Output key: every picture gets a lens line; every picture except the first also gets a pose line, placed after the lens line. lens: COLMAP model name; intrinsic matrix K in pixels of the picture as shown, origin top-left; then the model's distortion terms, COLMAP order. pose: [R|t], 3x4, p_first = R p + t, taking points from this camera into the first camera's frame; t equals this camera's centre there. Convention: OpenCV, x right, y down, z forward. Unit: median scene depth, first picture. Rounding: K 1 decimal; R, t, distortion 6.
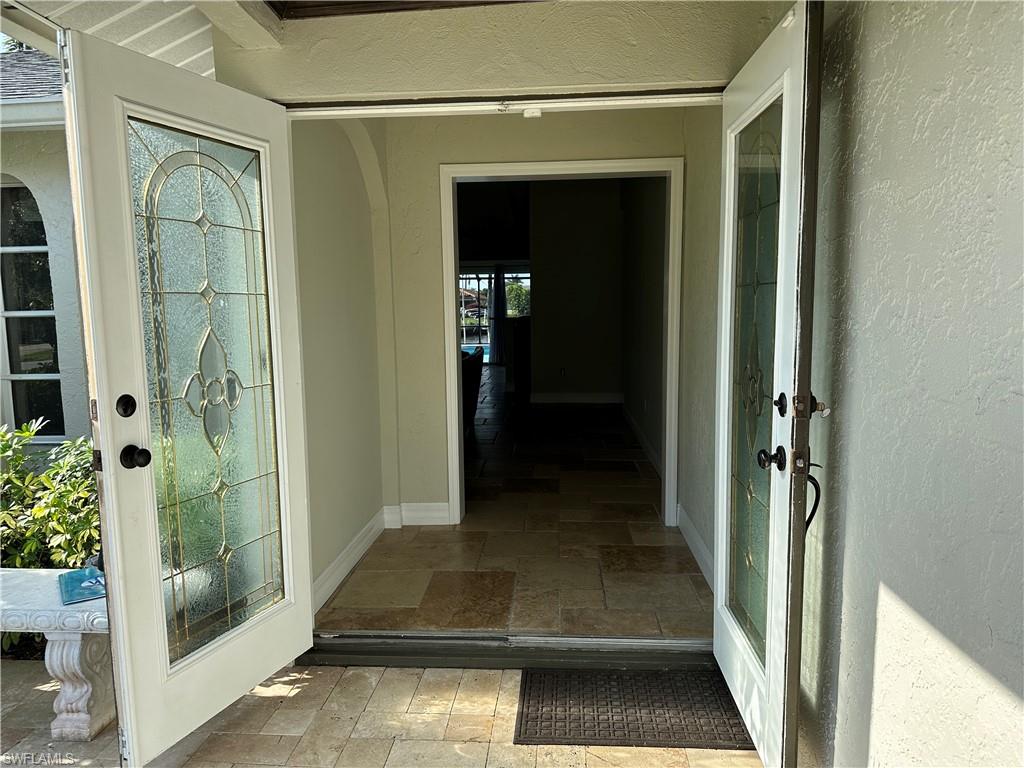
lens RADIAL K [[708.8, 0, 512.0], [0, 708.8, 384.0], [0, 0, 1]] dist [-0.002568, -0.022145]
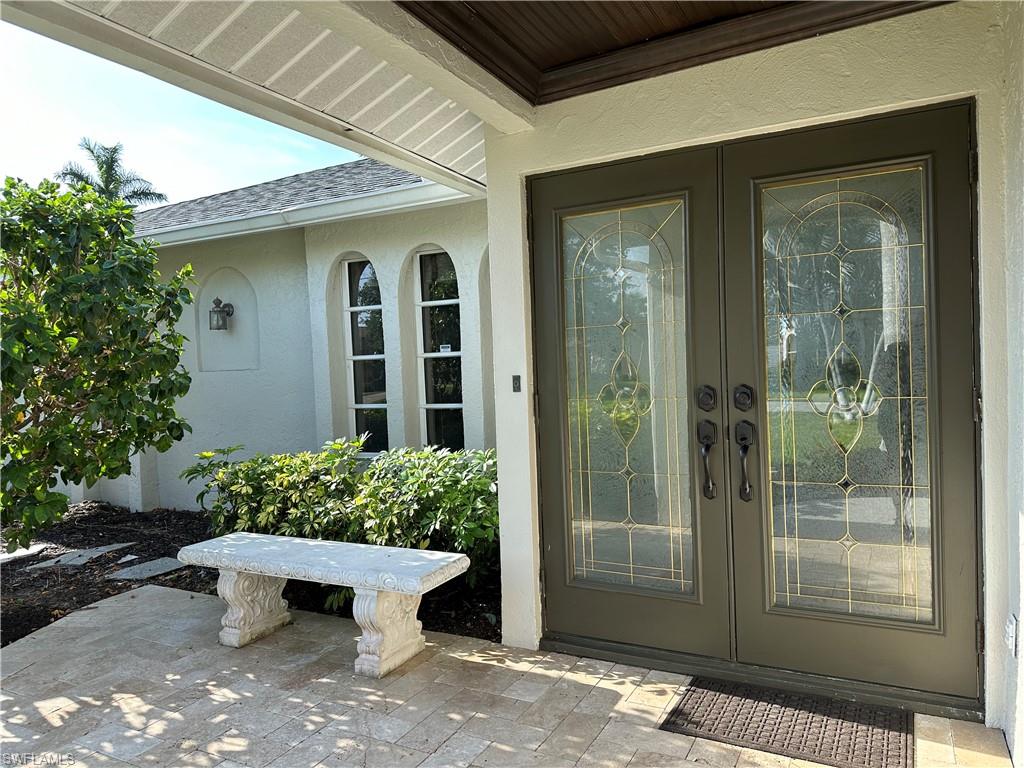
lens RADIAL K [[708.8, 0, 512.0], [0, 708.8, 384.0], [0, 0, 1]] dist [-0.002568, -0.022145]
pose [[0.910388, -0.004155, -0.413735, 0.131629], [-0.027550, 0.997122, -0.070635, 0.050923], [0.412838, 0.075703, 0.907653, -0.094333]]
